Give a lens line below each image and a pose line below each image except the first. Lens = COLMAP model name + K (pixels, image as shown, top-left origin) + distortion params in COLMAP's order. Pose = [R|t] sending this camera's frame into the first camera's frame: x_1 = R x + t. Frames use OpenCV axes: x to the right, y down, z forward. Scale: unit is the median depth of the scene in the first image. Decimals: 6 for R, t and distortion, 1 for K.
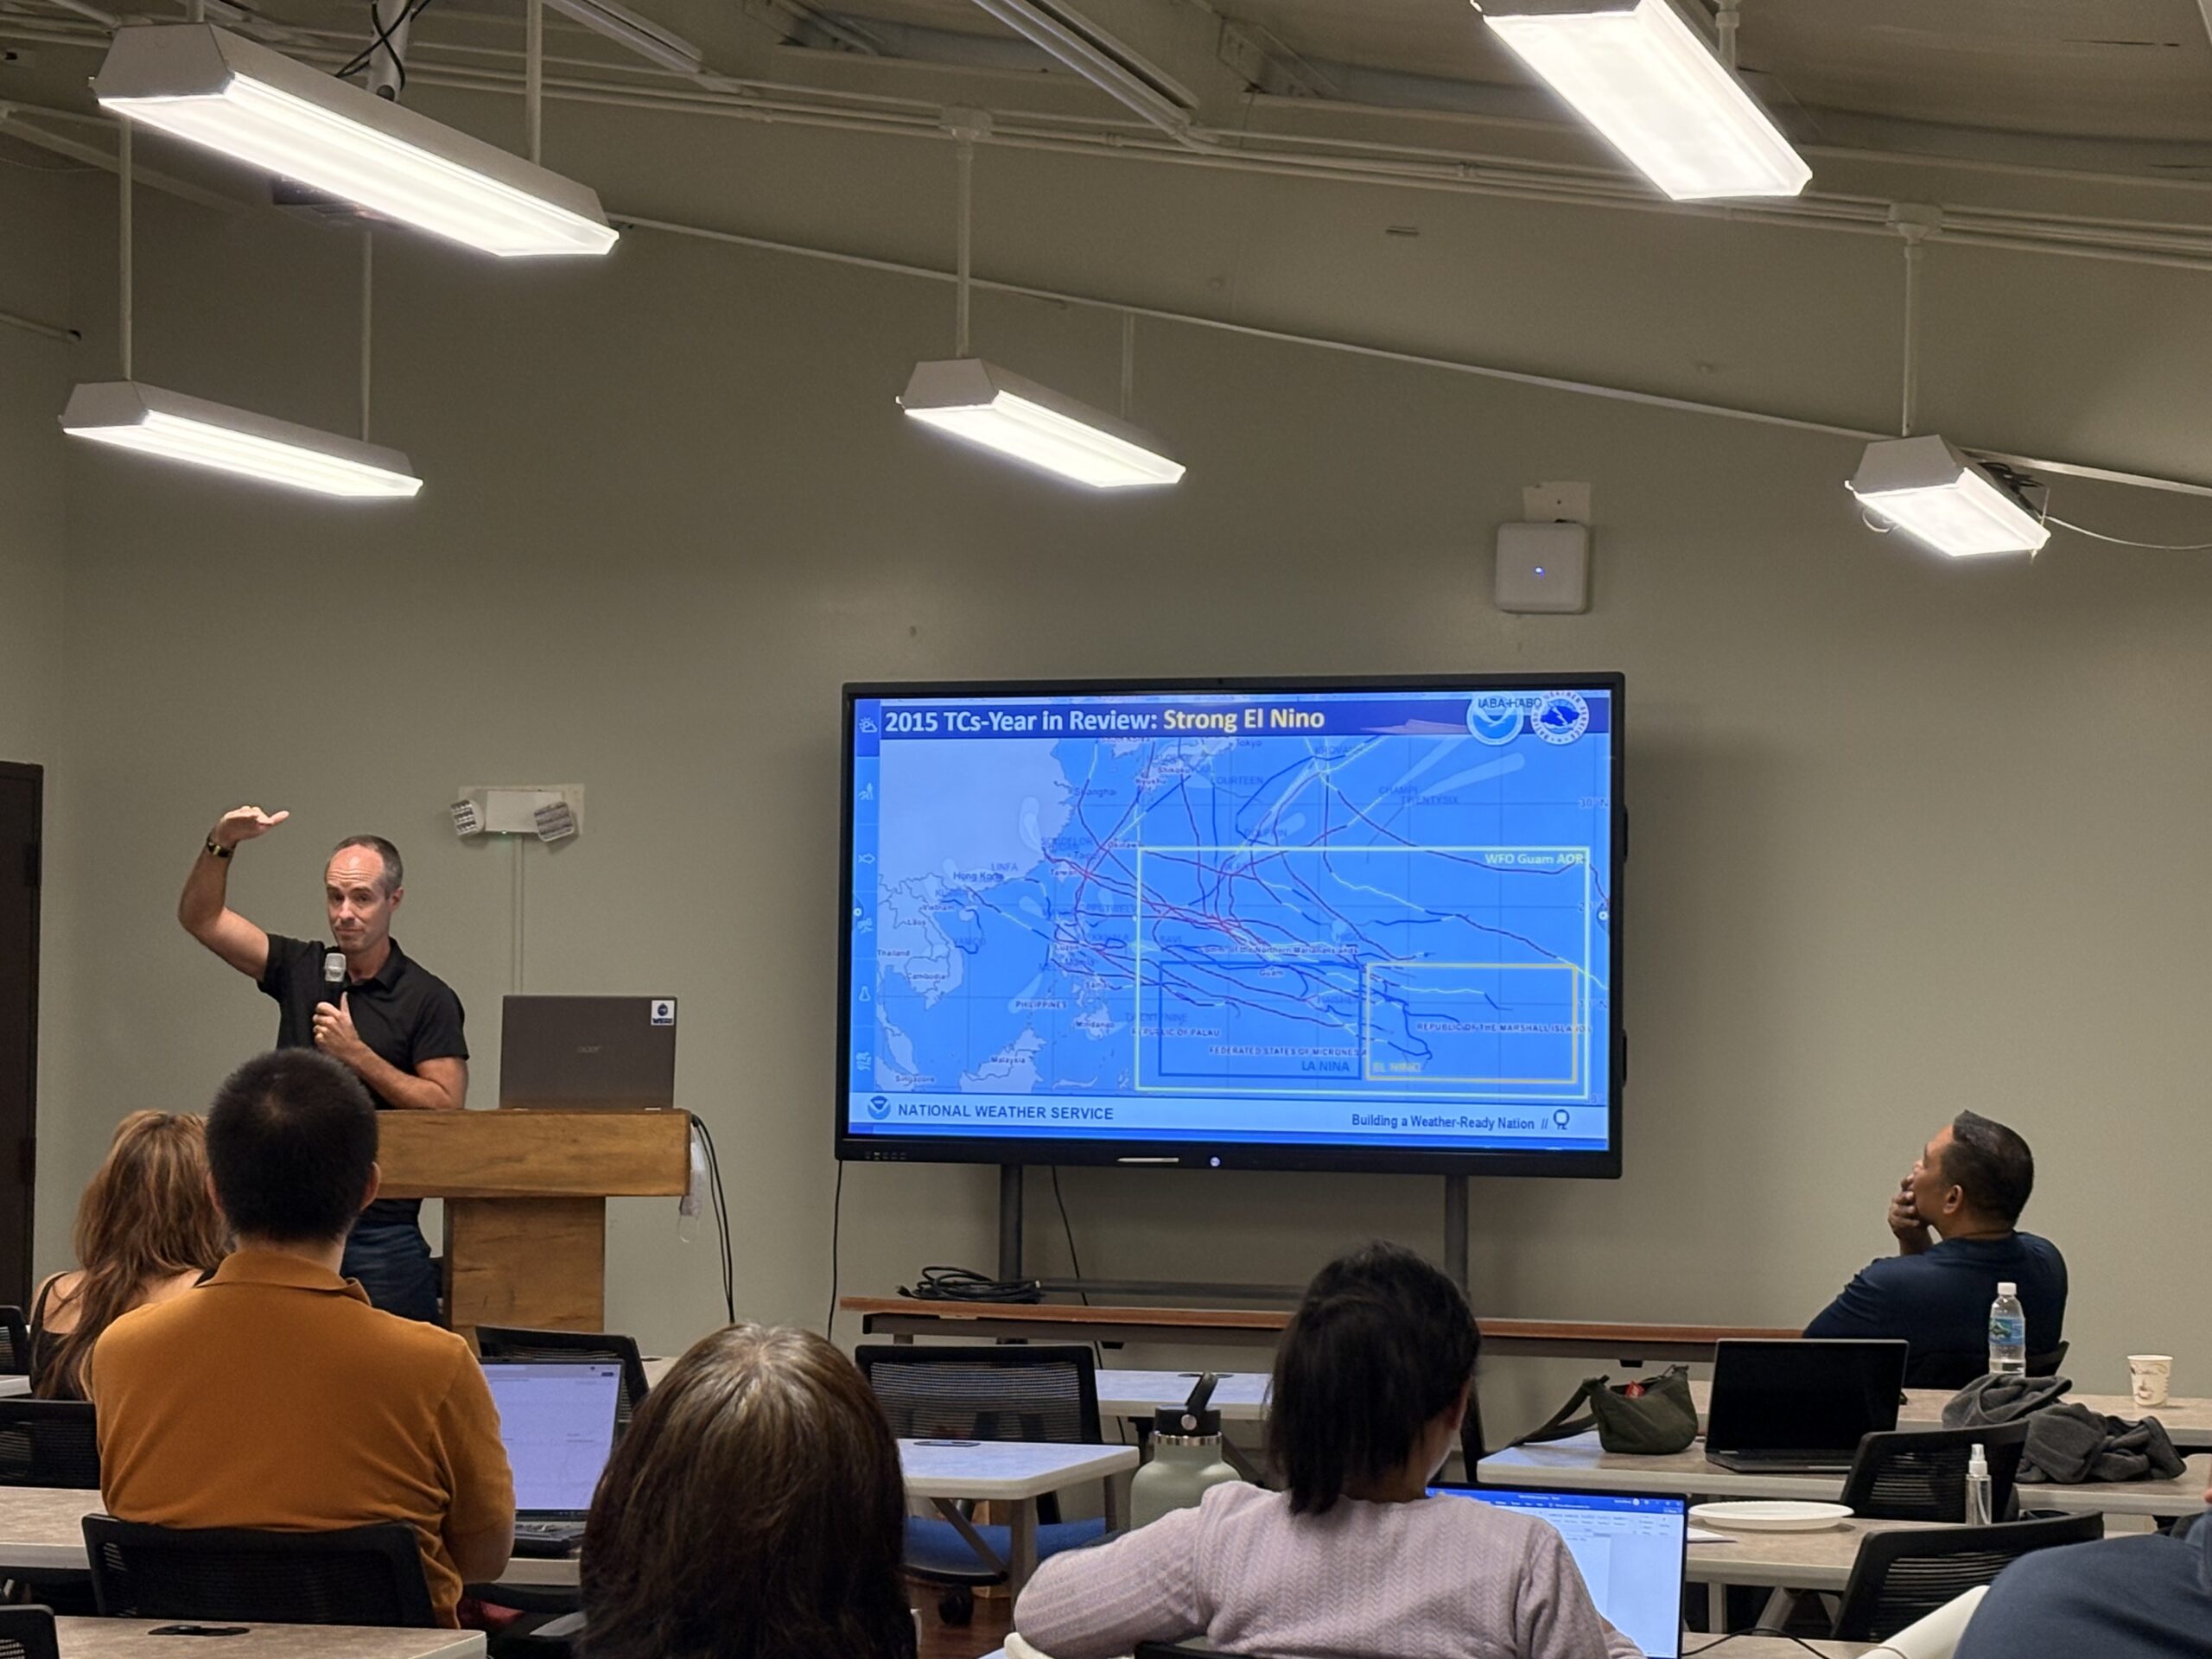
lens RADIAL K [[4494.7, 0, 1105.7], [0, 4494.7, 814.1], [0, 0, 1]] dist [0.131339, 0.000000]
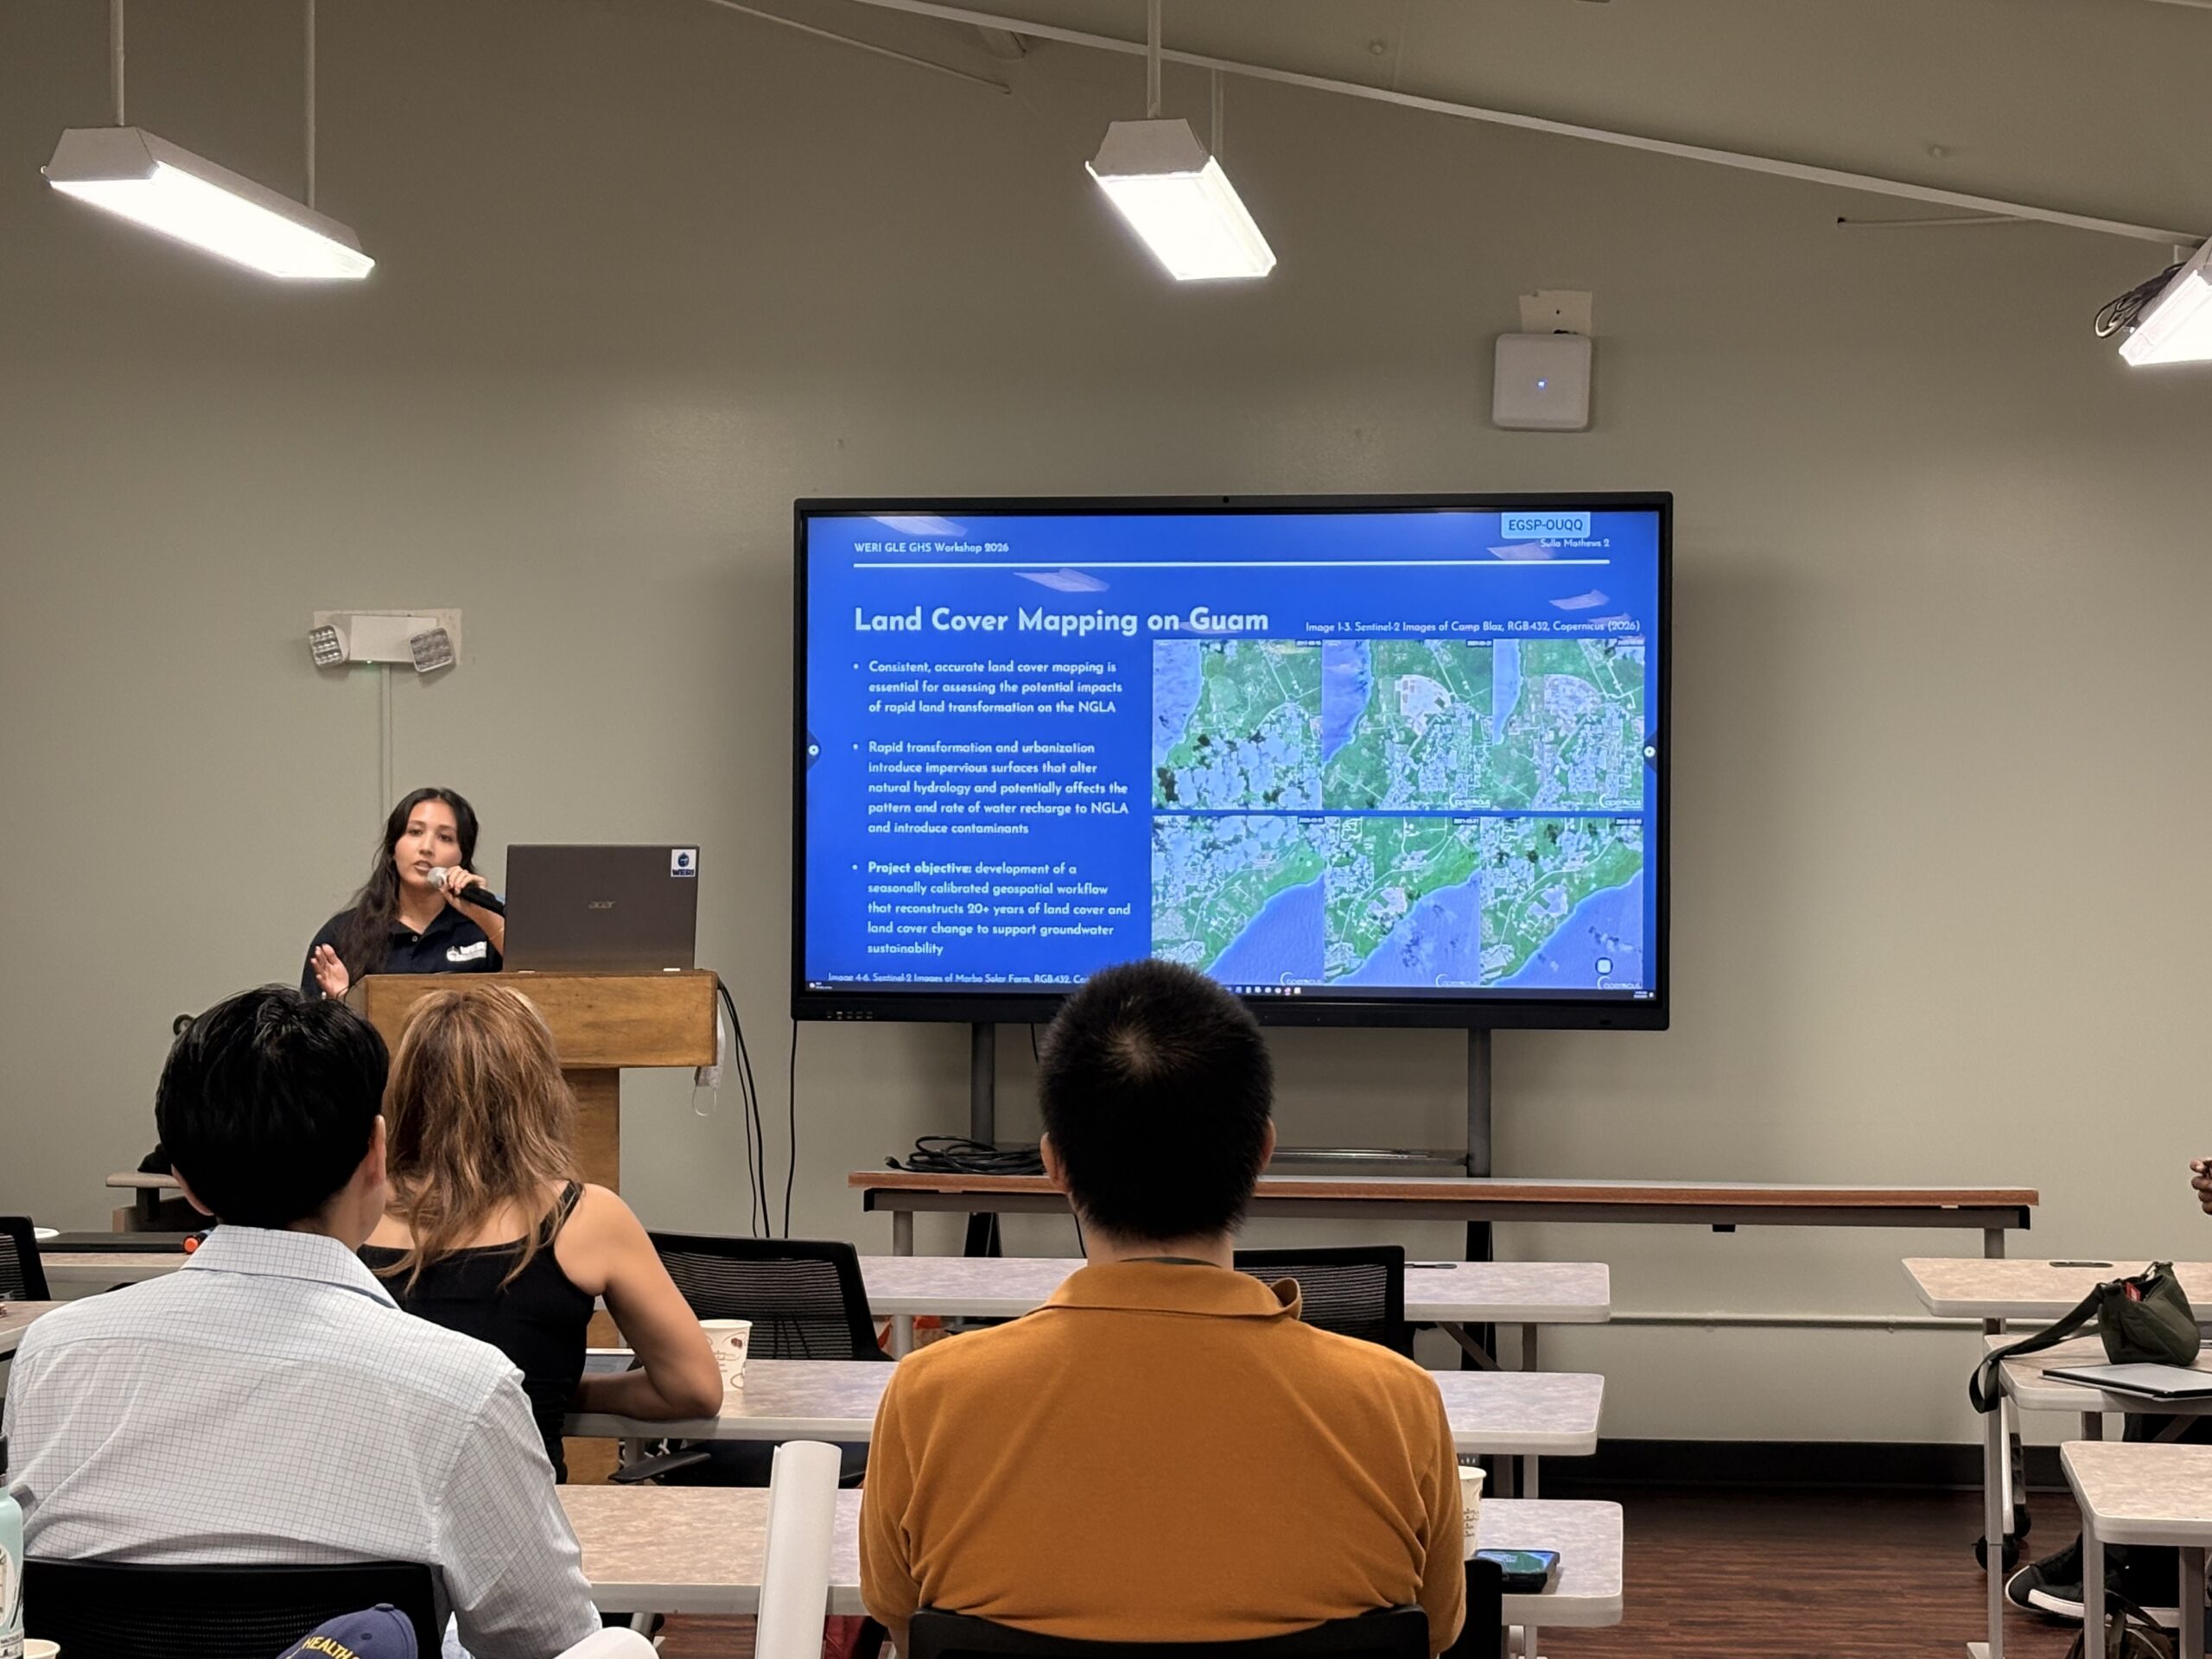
lens RADIAL K [[4209.1, 0, 1110.8], [0, 4209.1, 846.4], [0, 0, 1]] dist [0.130508, 0.000000]
pose [[0.983309, -0.005913, 0.181846, -0.160898], [-0.002313, 0.998985, 0.044989, 0.002878], [-0.181928, -0.044659, 0.982297, 0.155390]]
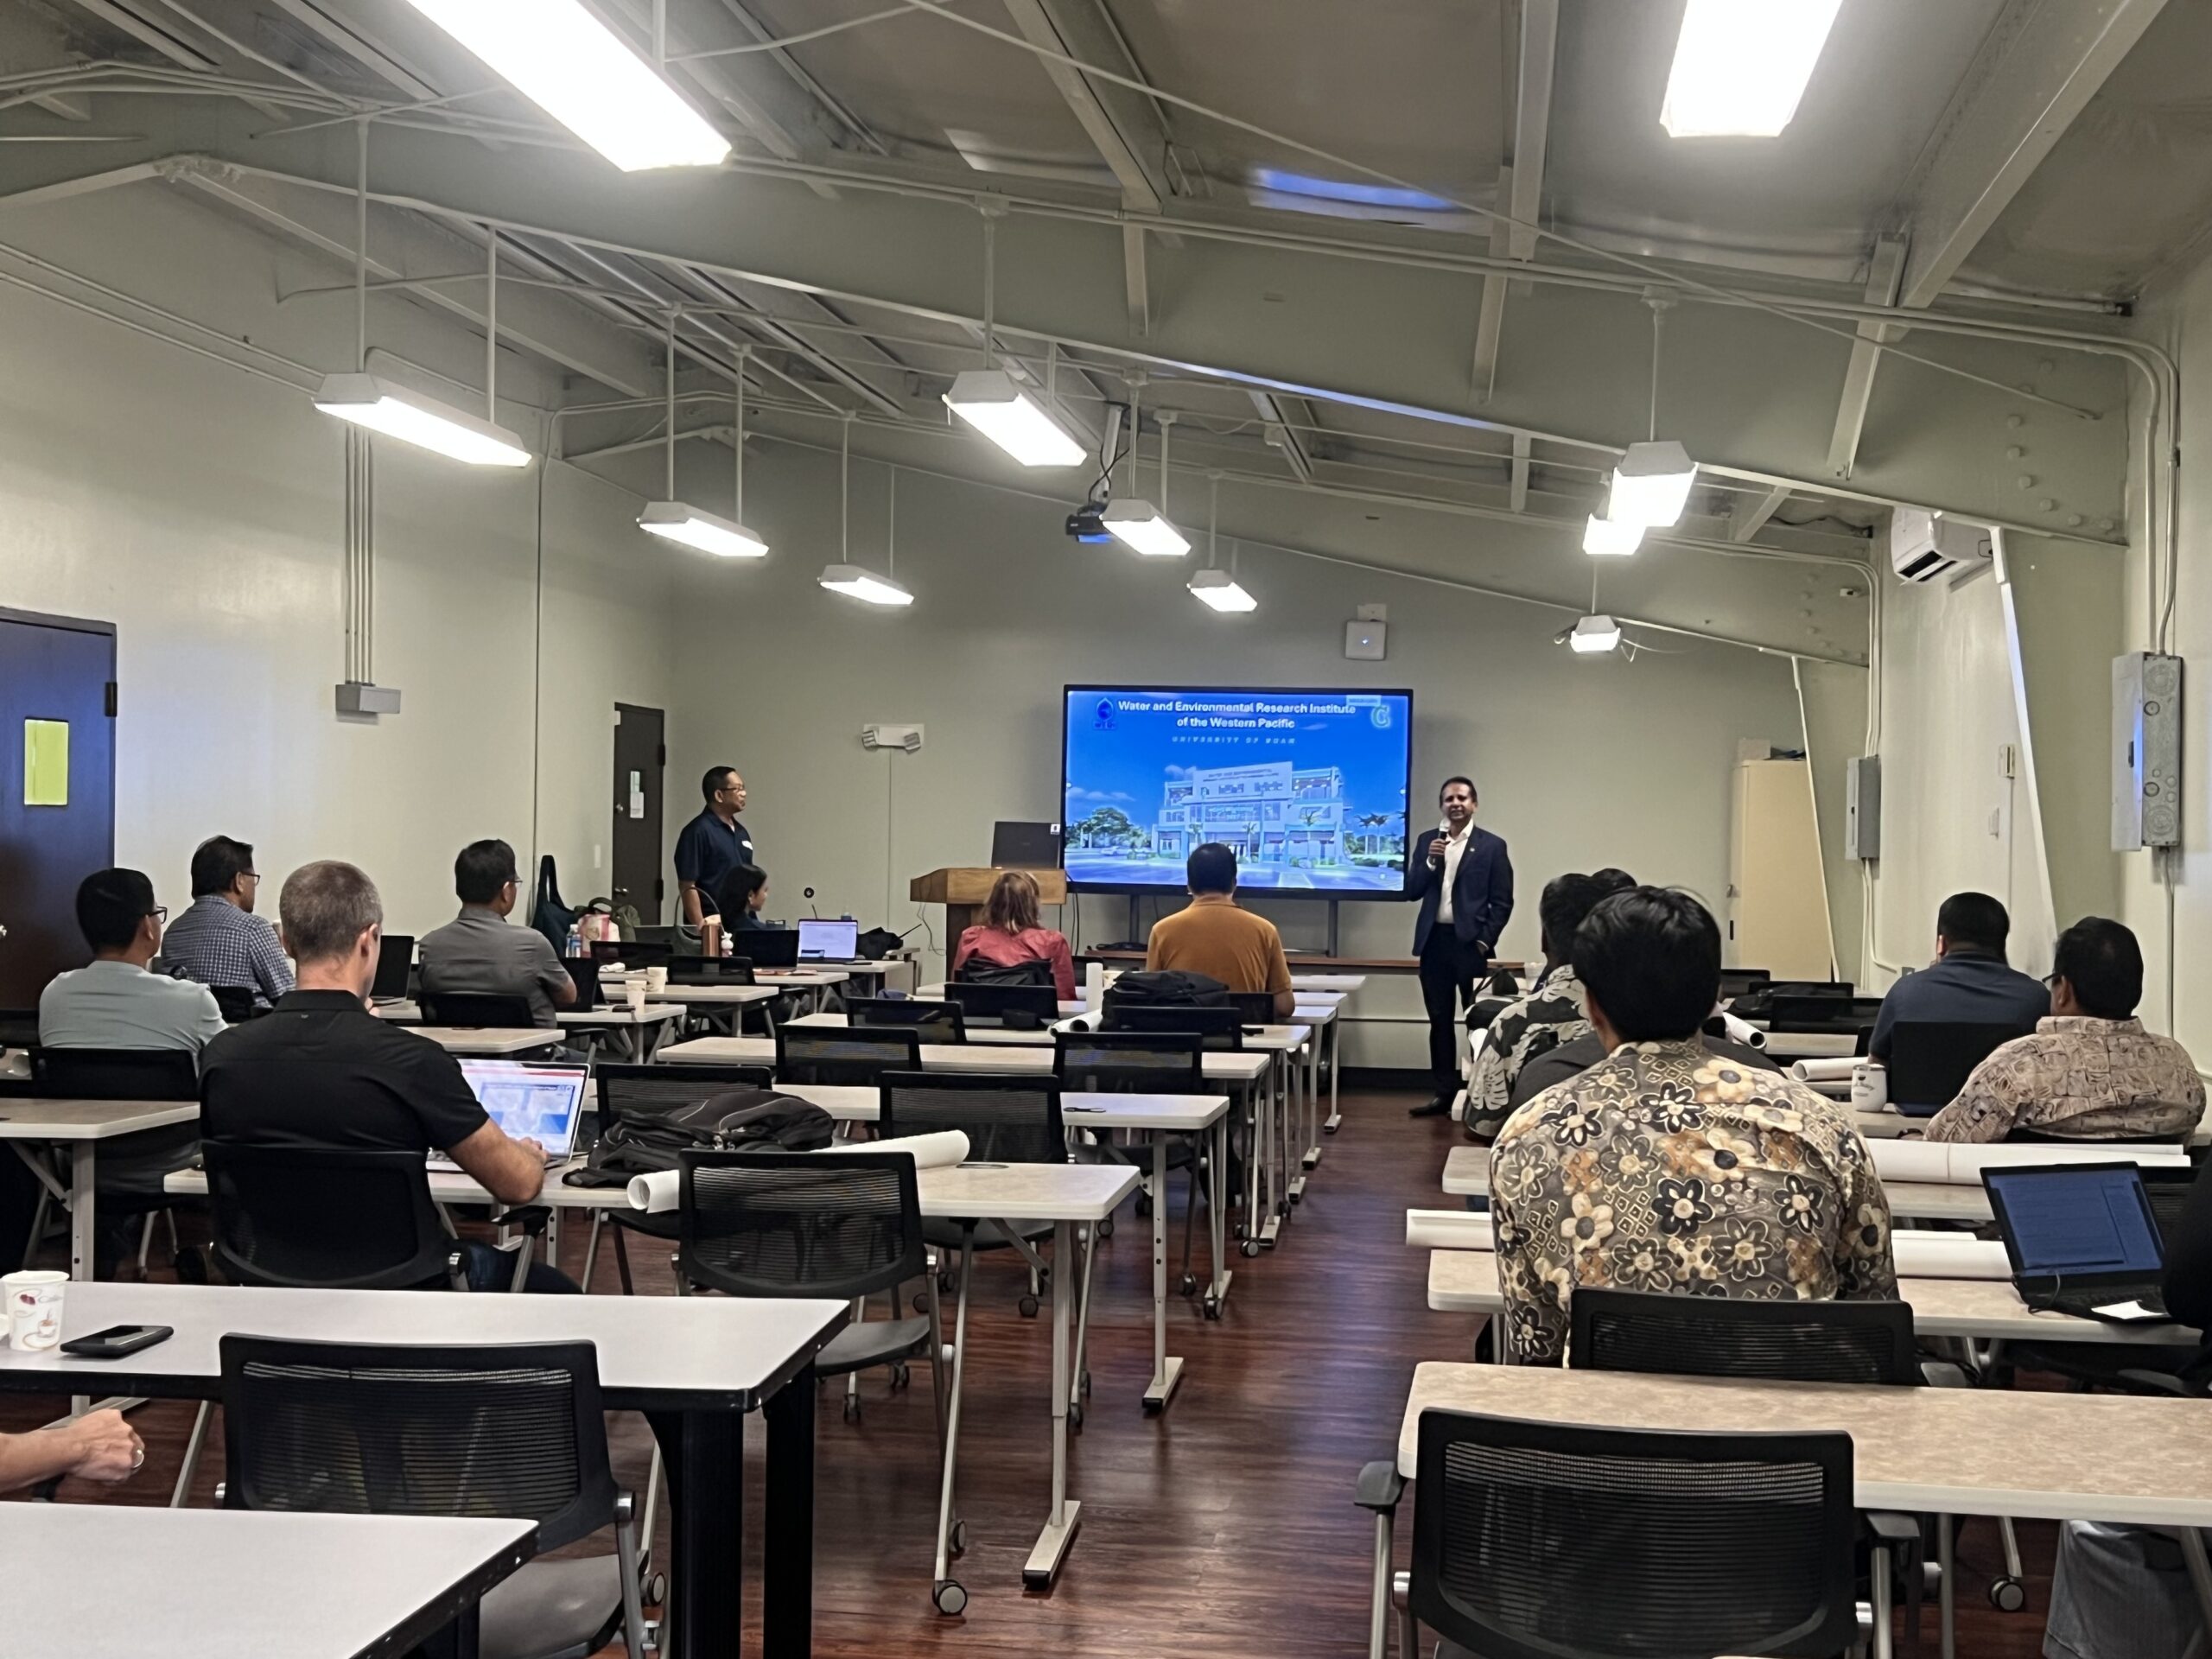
lens RADIAL K [[2910.1, 0, 1081.1], [0, 2910.1, 898.0], [0, 0, 1]] dist [0.097742, 0.000000]
pose [[0.987845, 0.007802, 0.155248, -0.296360], [-0.018670, 0.997465, 0.068671, -0.023840], [-0.154318, -0.070735, 0.985486, -0.496438]]
